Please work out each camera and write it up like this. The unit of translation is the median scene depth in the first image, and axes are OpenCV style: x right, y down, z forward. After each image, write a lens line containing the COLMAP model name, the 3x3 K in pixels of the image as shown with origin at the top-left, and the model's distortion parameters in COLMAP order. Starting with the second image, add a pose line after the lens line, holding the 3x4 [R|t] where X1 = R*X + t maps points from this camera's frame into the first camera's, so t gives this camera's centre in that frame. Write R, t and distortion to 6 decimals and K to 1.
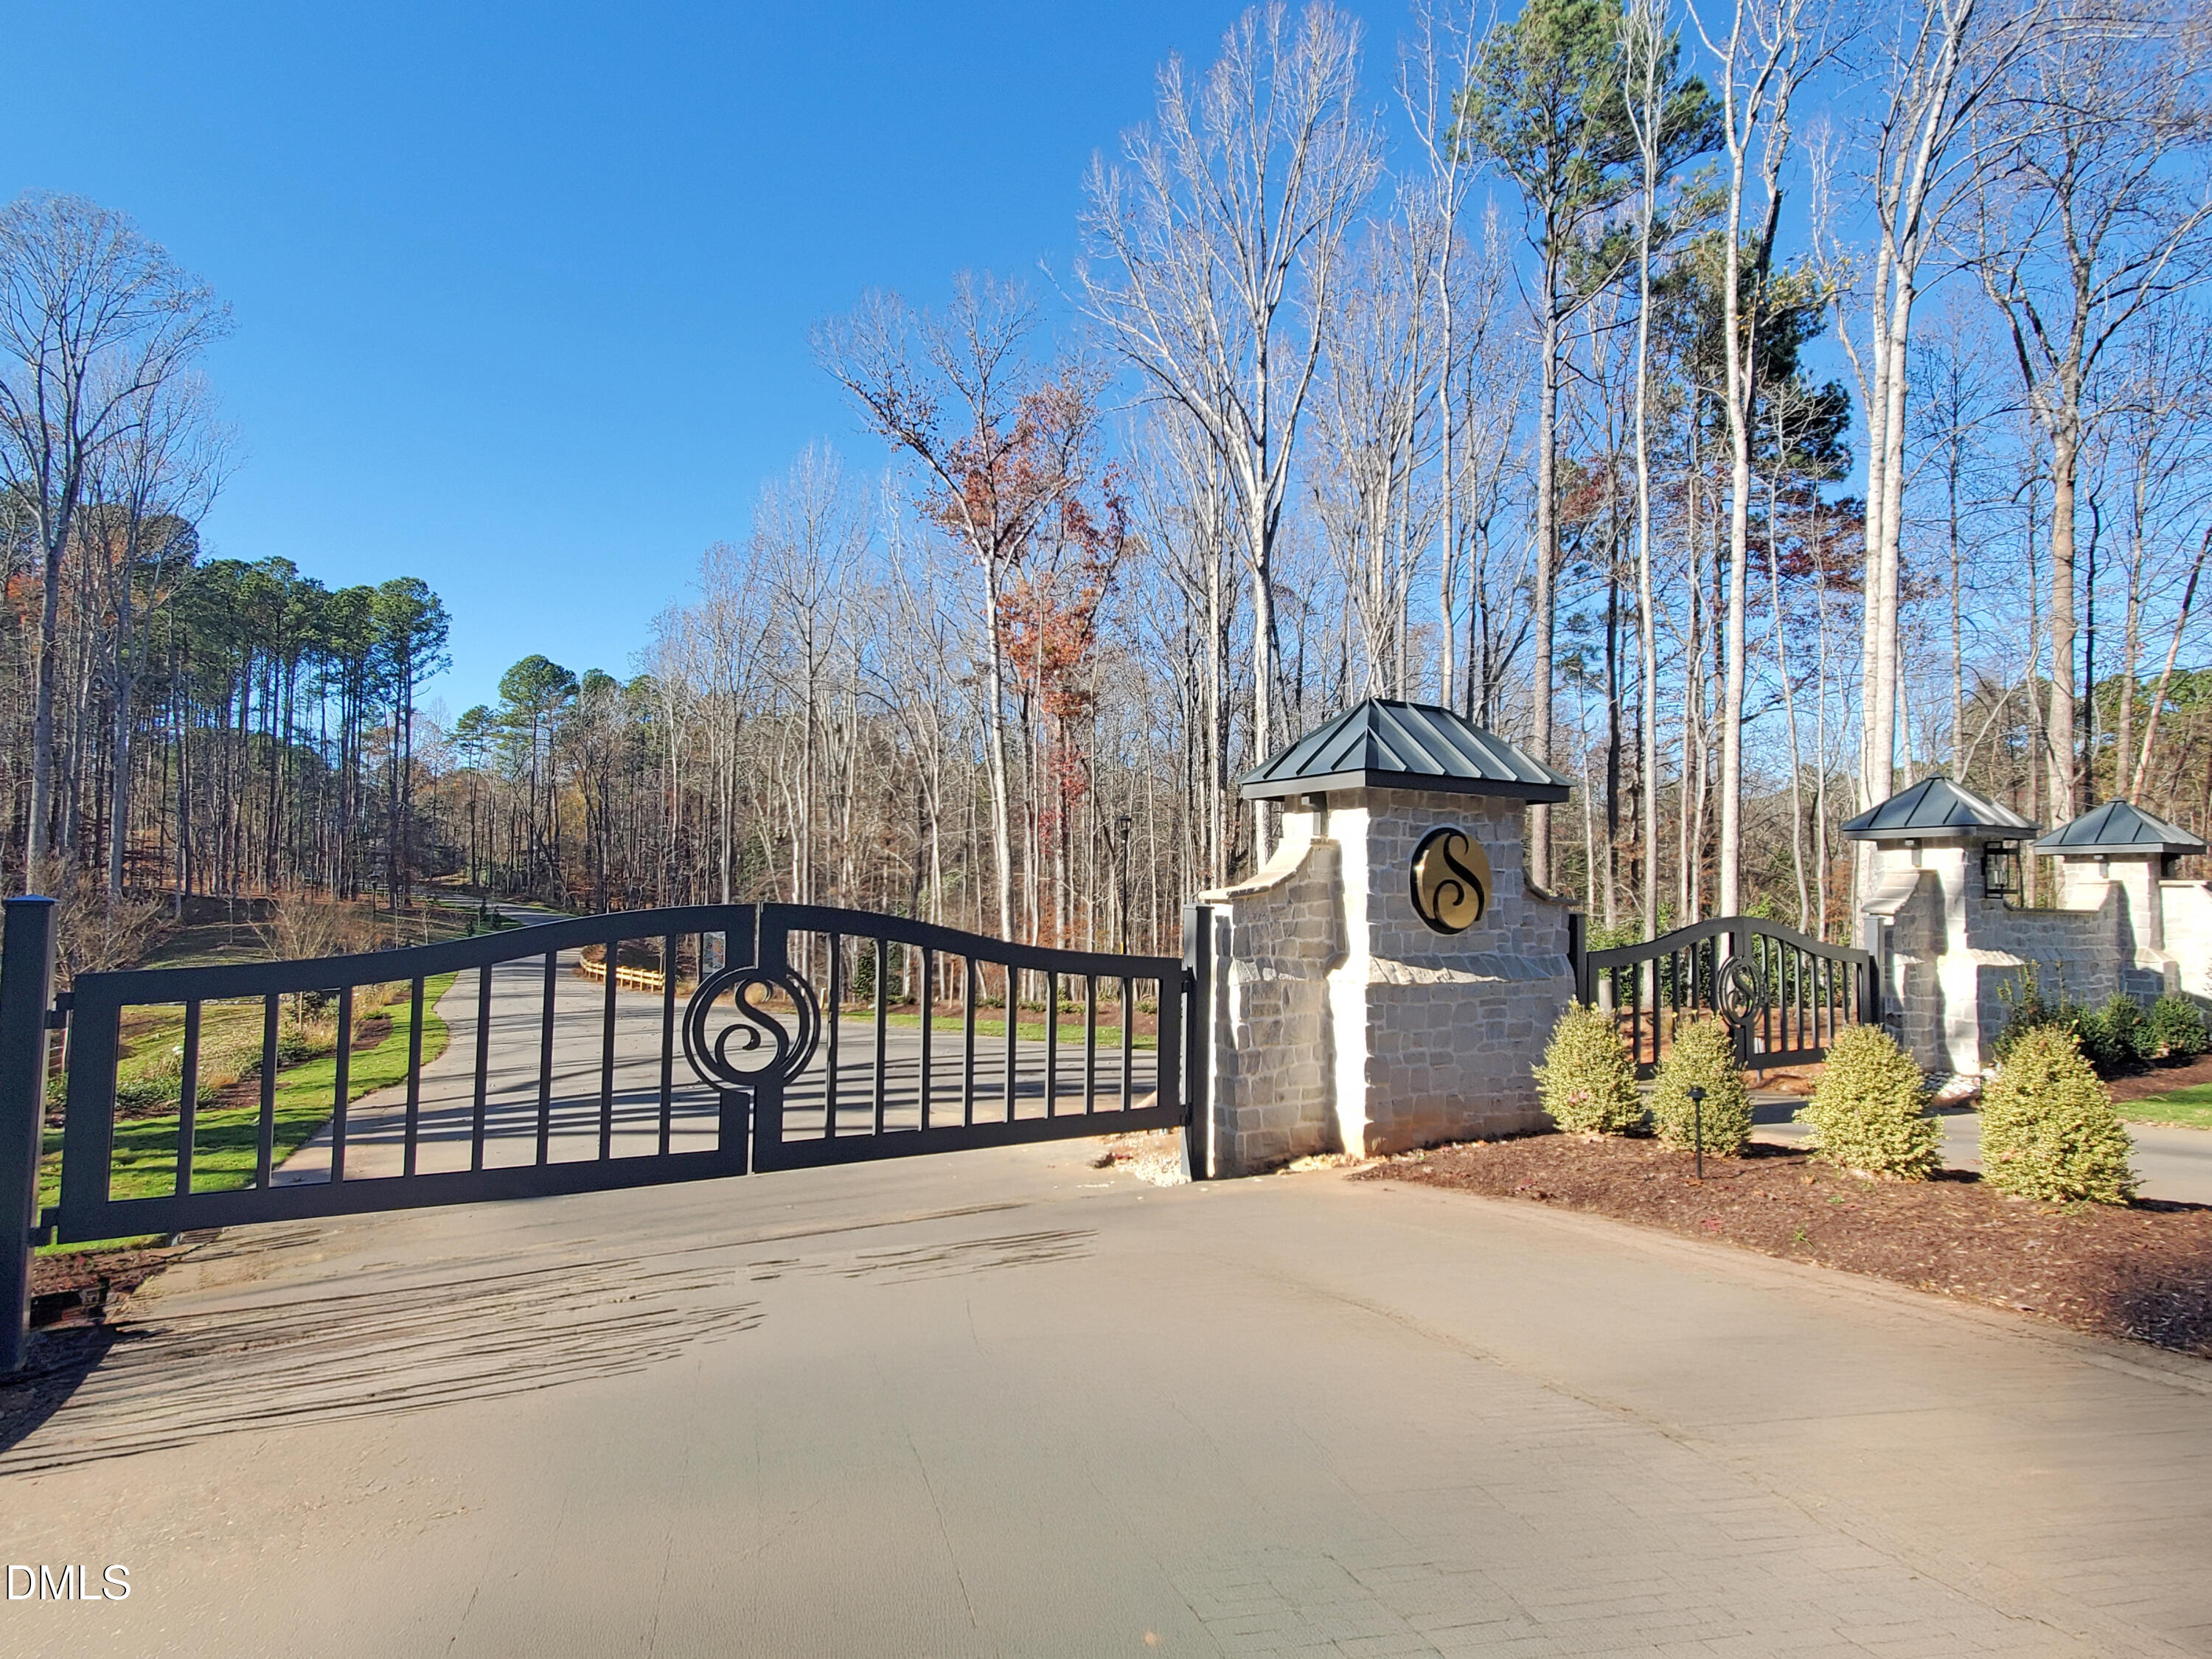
lens RADIAL K [[1210.7, 0, 1106.0], [0, 1210.7, 829.5], [0, 0, 1]] dist [0.003272, 0.001580]
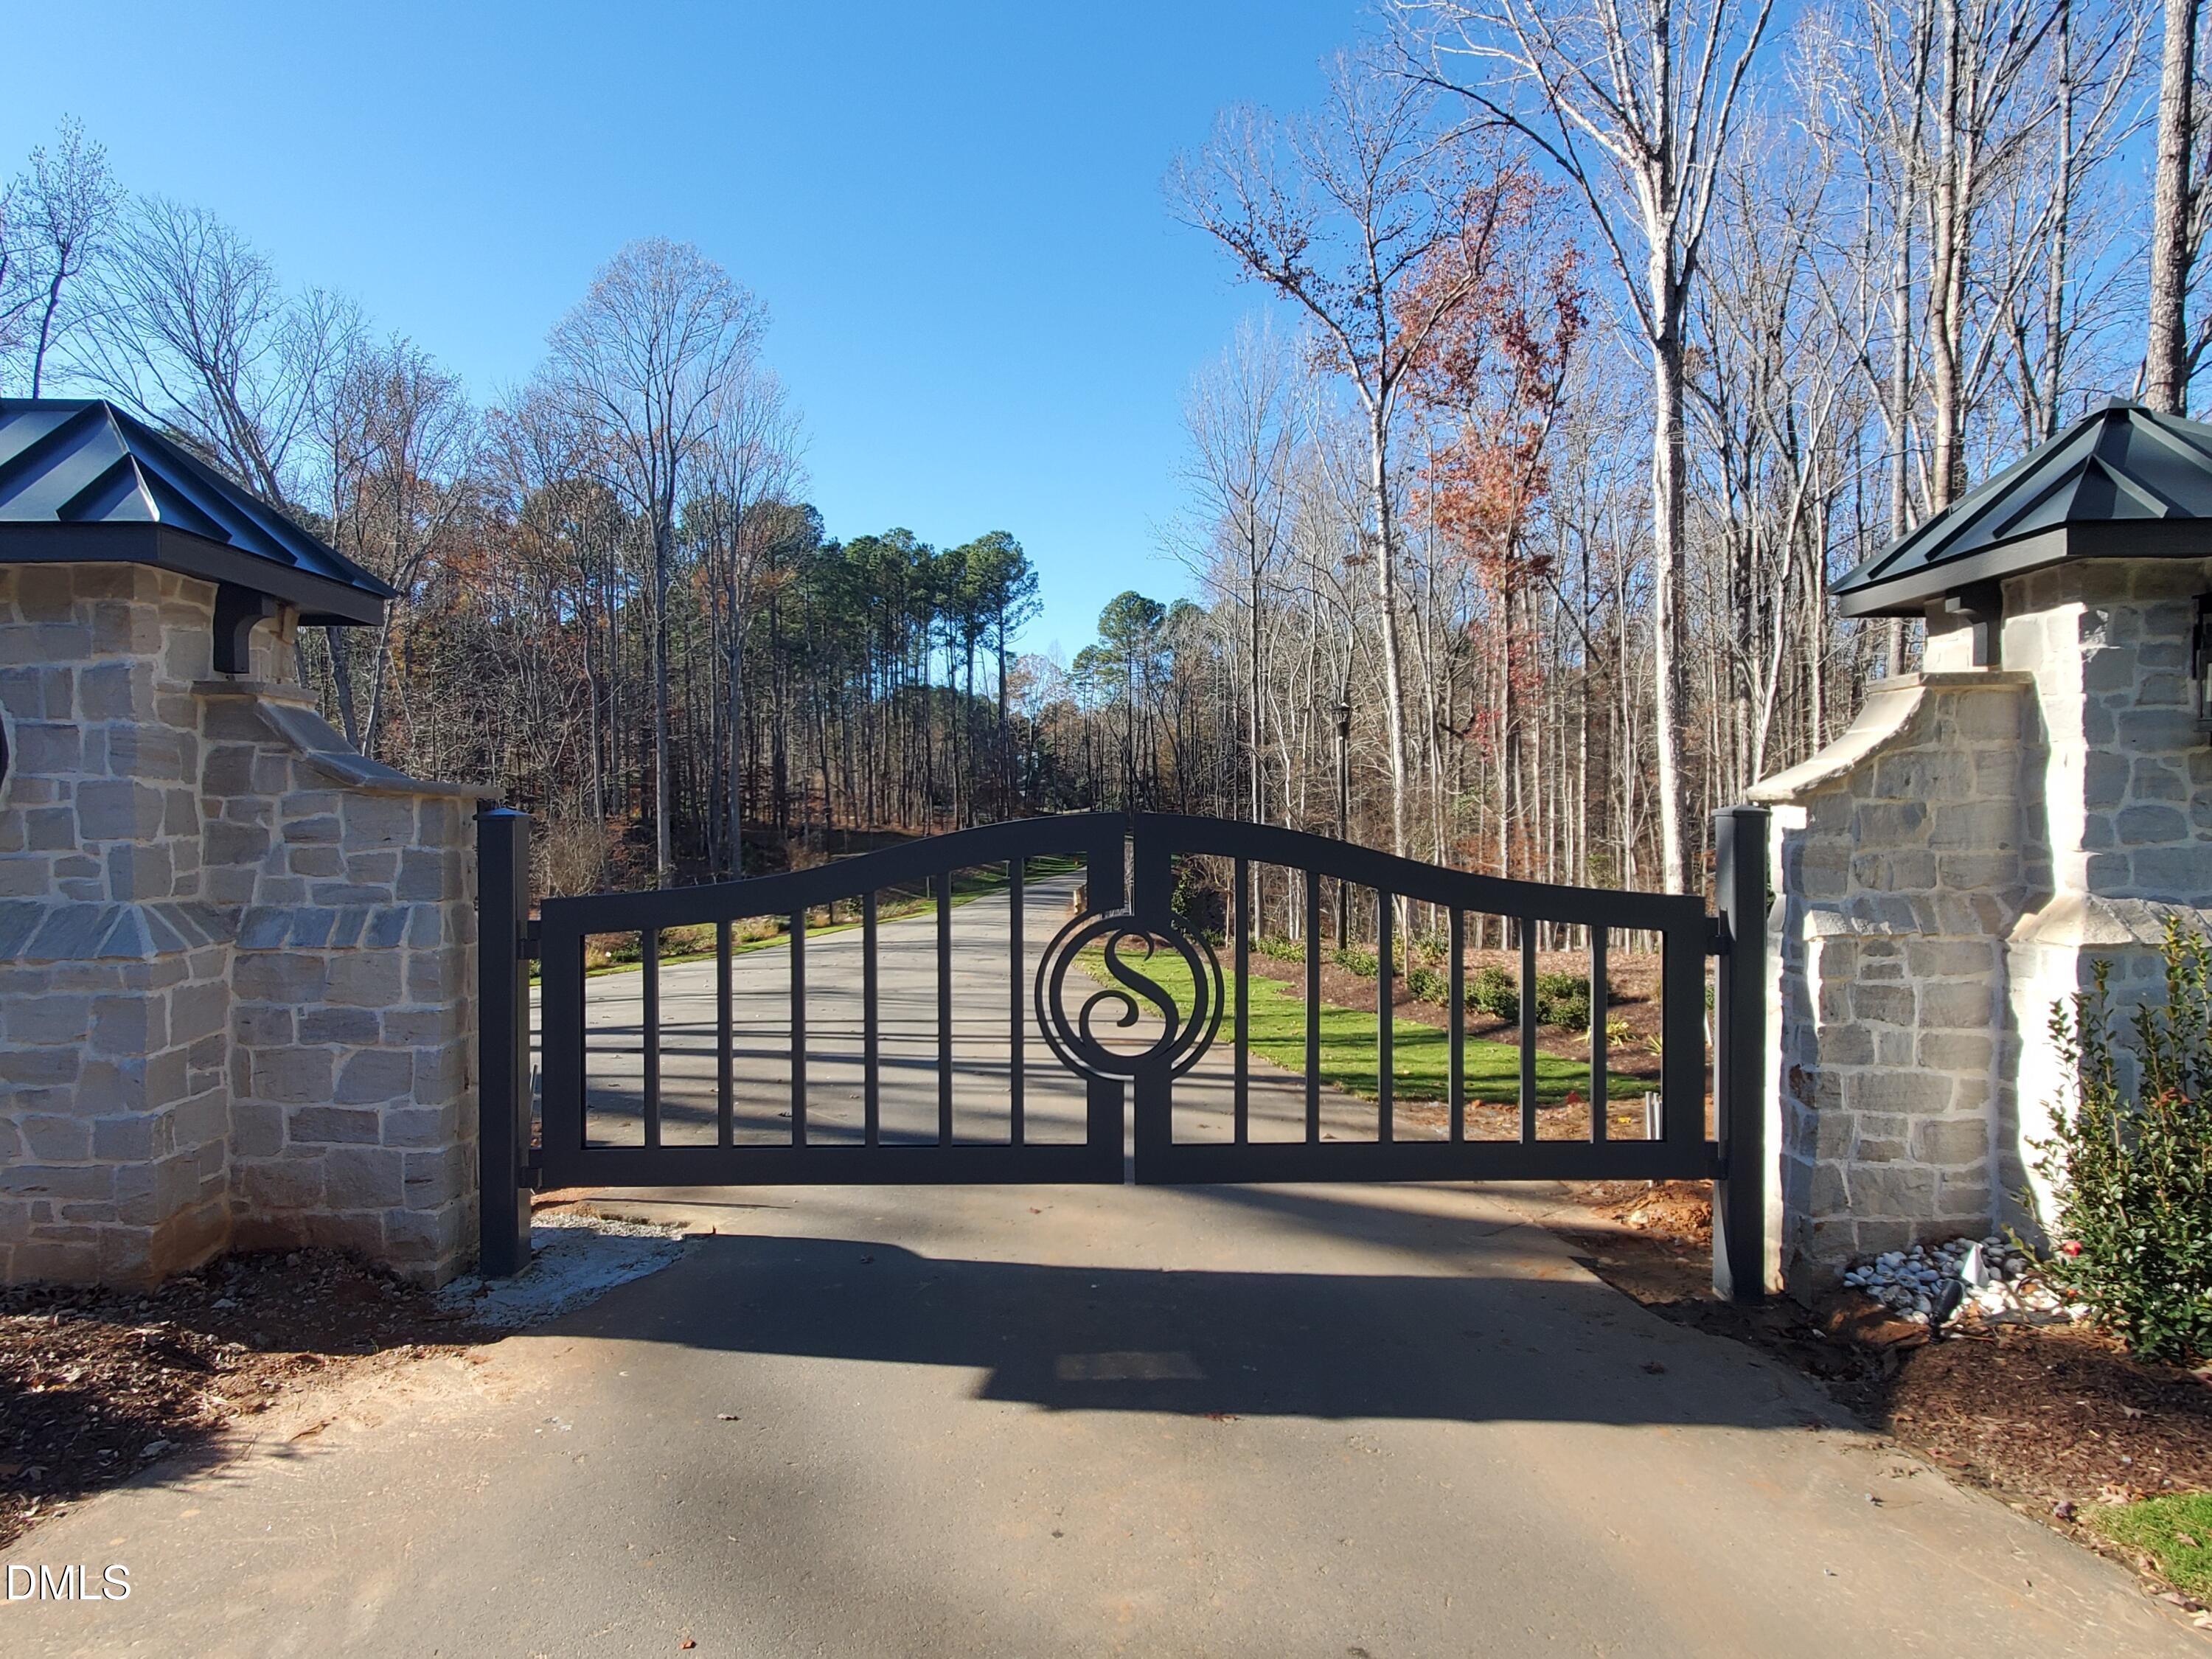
lens RADIAL K [[1269.2, 0, 1102.1], [0, 1269.2, 829.8], [0, 0, 1]] dist [-0.005030, 0.015028]
pose [[0.861433, -0.015401, -0.507637, 0.178693], [0.046869, 0.997685, 0.049267, 0.013466], [0.505703, -0.066232, 0.860161, 0.150776]]
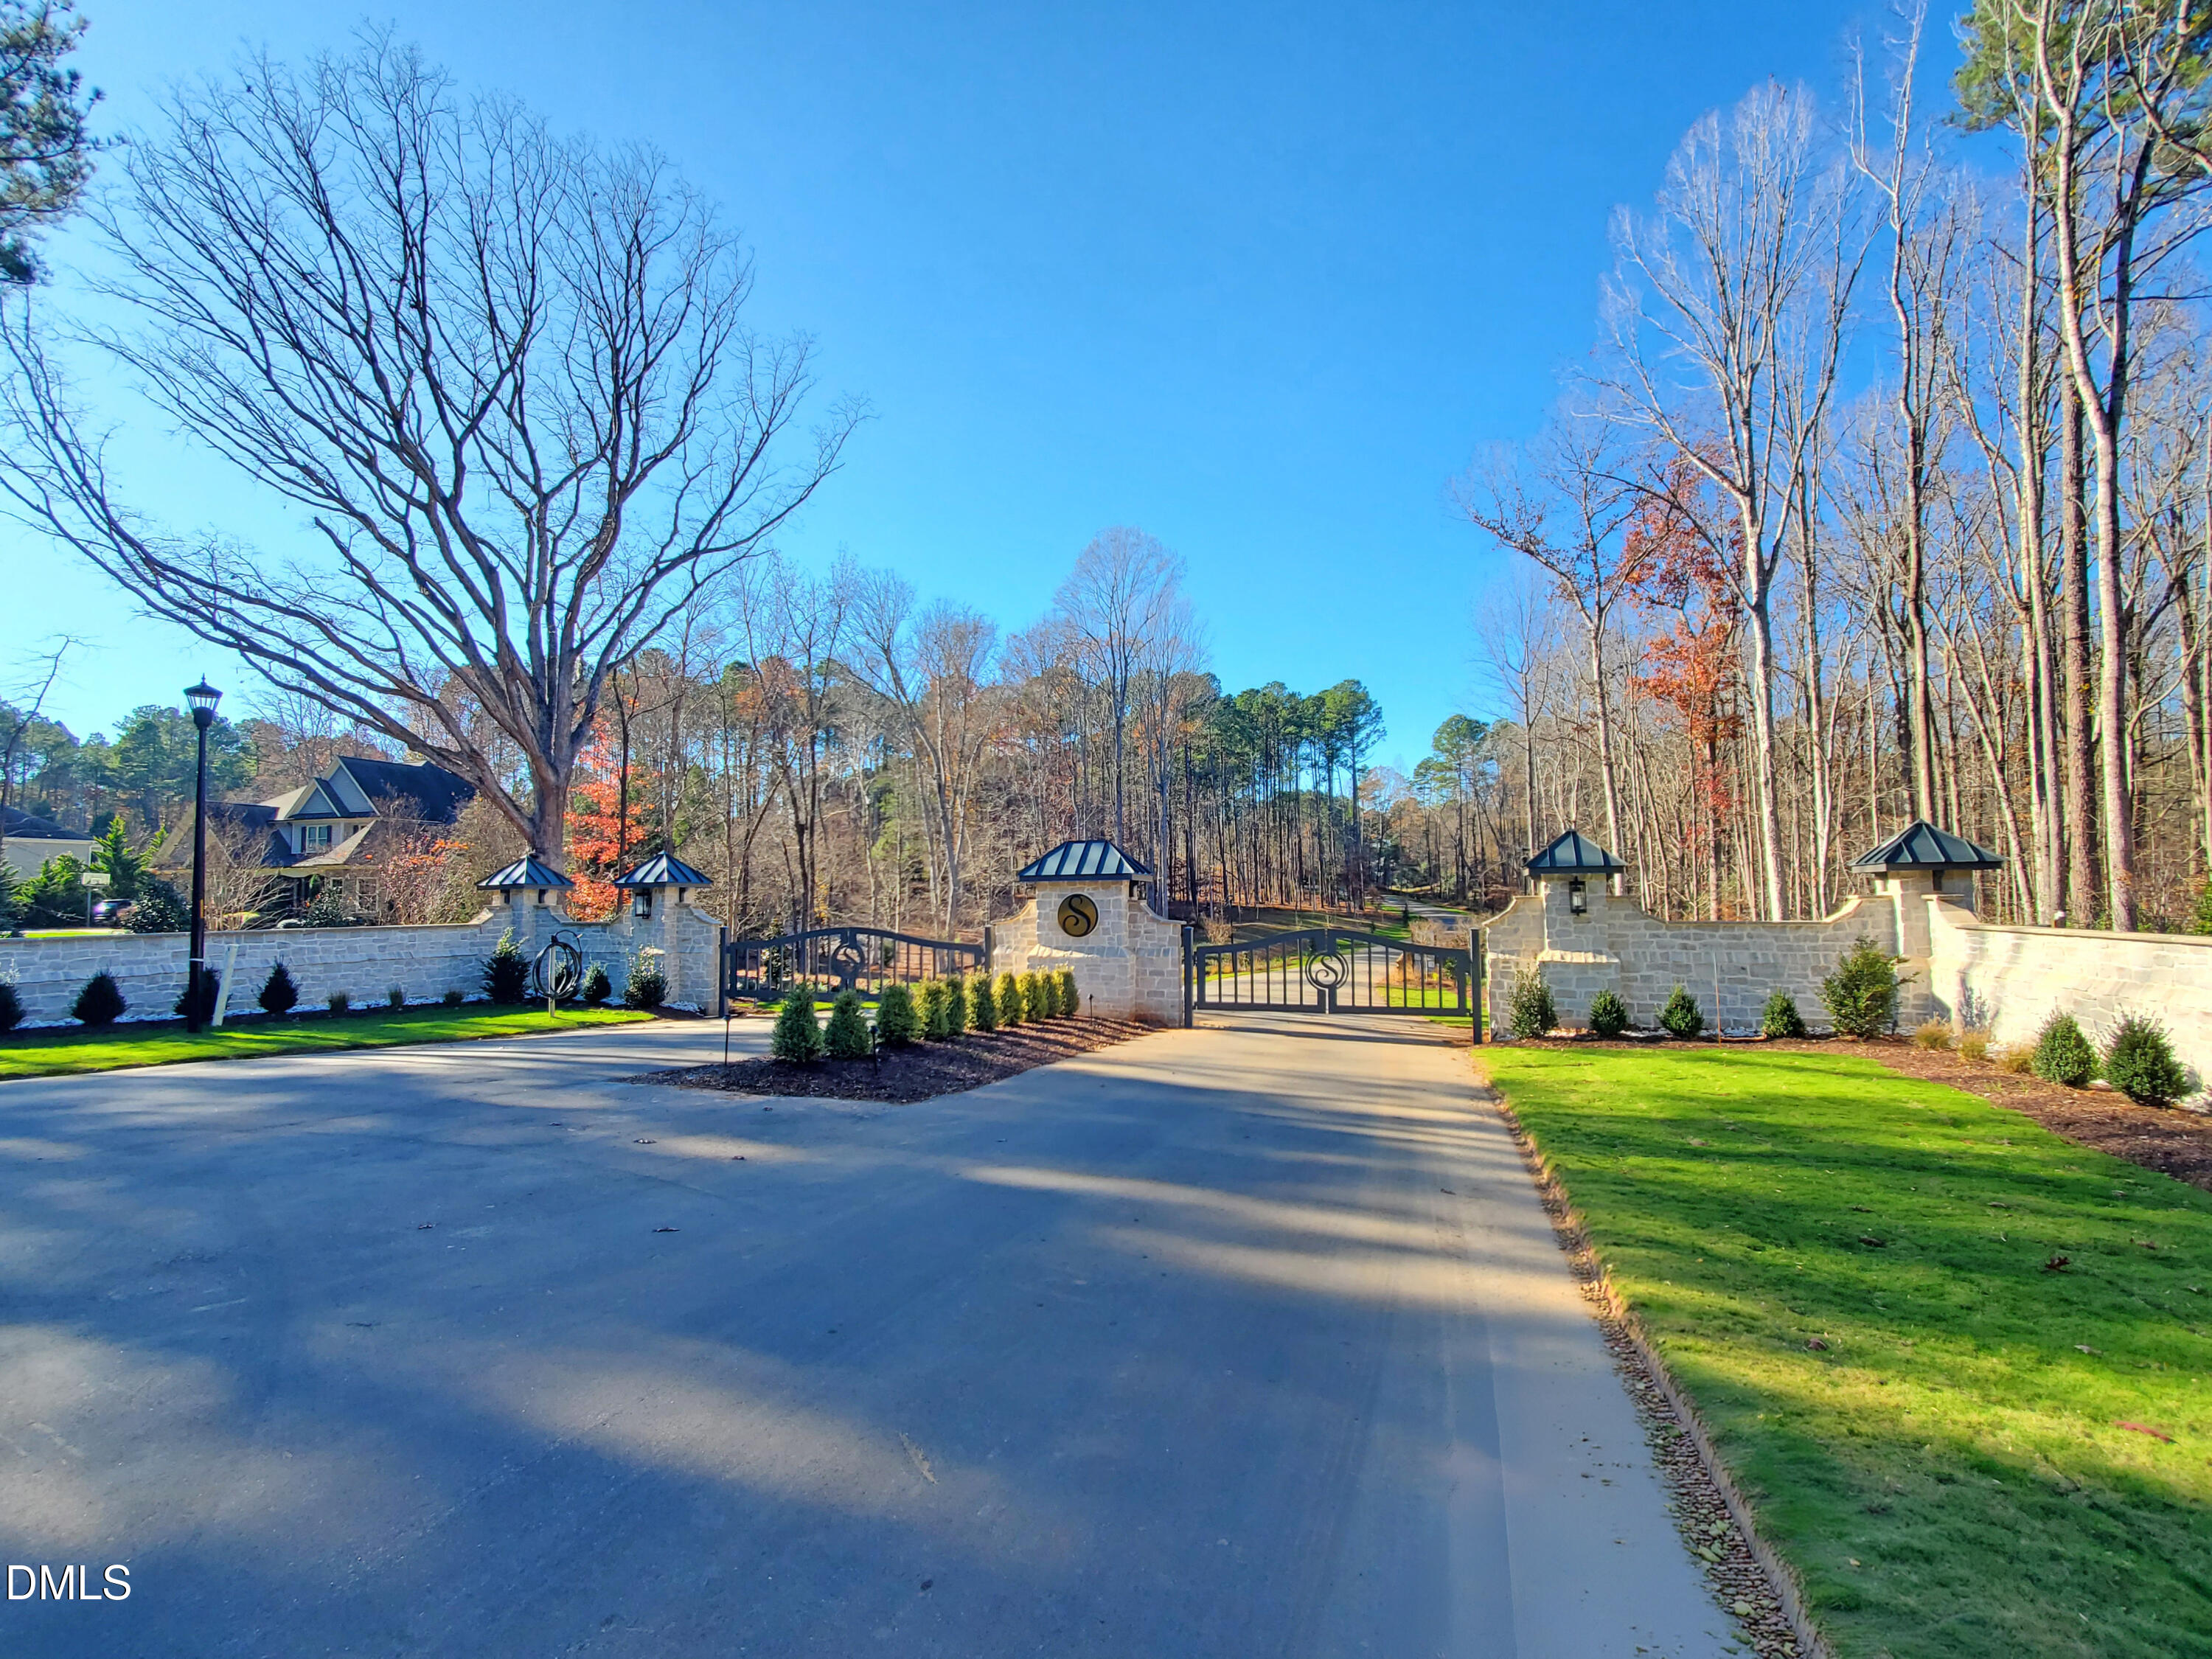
lens RADIAL K [[1044.7, 0, 1106.0], [0, 1044.7, 829.5], [0, 0, 1]] dist [0.000583, 0.000313]
pose [[0.656739, -0.067858, -0.751059, 0.363673], [0.061141, 0.997456, -0.036658, -0.009778], [0.751635, -0.021846, 0.659217, -0.068919]]
